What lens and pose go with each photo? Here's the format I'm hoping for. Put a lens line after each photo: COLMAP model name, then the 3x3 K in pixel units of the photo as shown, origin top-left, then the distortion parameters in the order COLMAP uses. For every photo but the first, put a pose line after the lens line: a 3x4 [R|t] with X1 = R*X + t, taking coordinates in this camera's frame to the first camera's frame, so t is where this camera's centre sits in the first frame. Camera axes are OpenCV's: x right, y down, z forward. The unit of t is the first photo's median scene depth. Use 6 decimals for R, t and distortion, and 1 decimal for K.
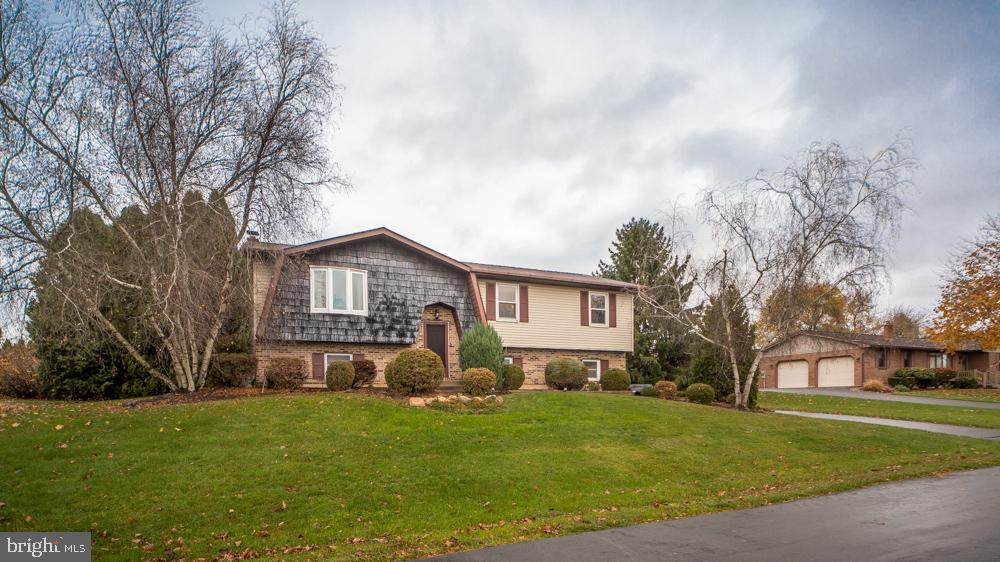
lens RADIAL K [[408.1, 0, 474.3], [0, 408.1, 333.9], [0, 0, 1]] dist [-0.001023, 0.000609]
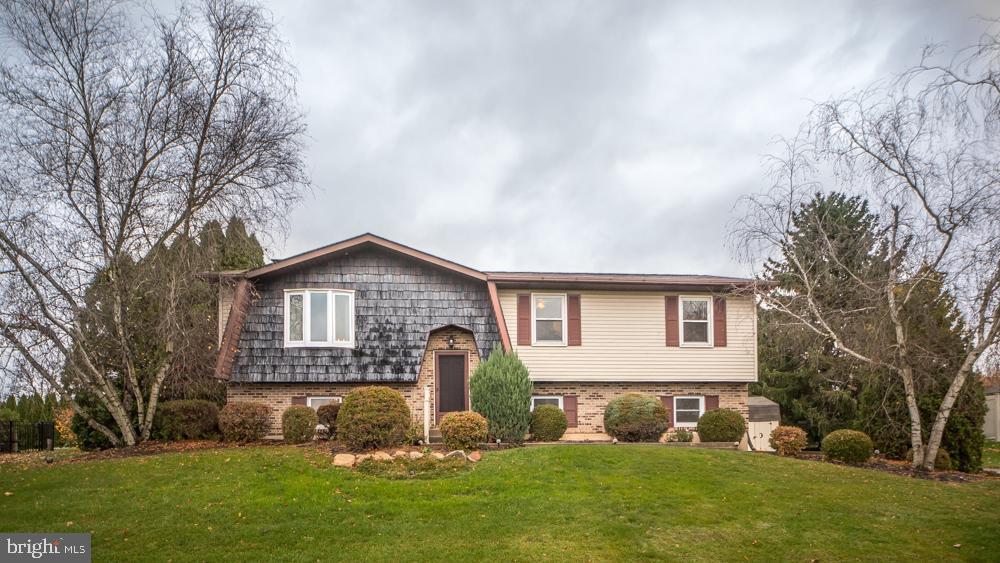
lens RADIAL K [[495.7, 0, 475.6], [0, 495.7, 372.5], [0, 0, 1]] dist [0.000168, -0.000297]
pose [[0.964558, -0.040040, -0.260815, 0.200244], [0.040836, 0.999163, -0.002366, 0.014375], [0.260691, -0.008369, 0.965386, 0.134341]]
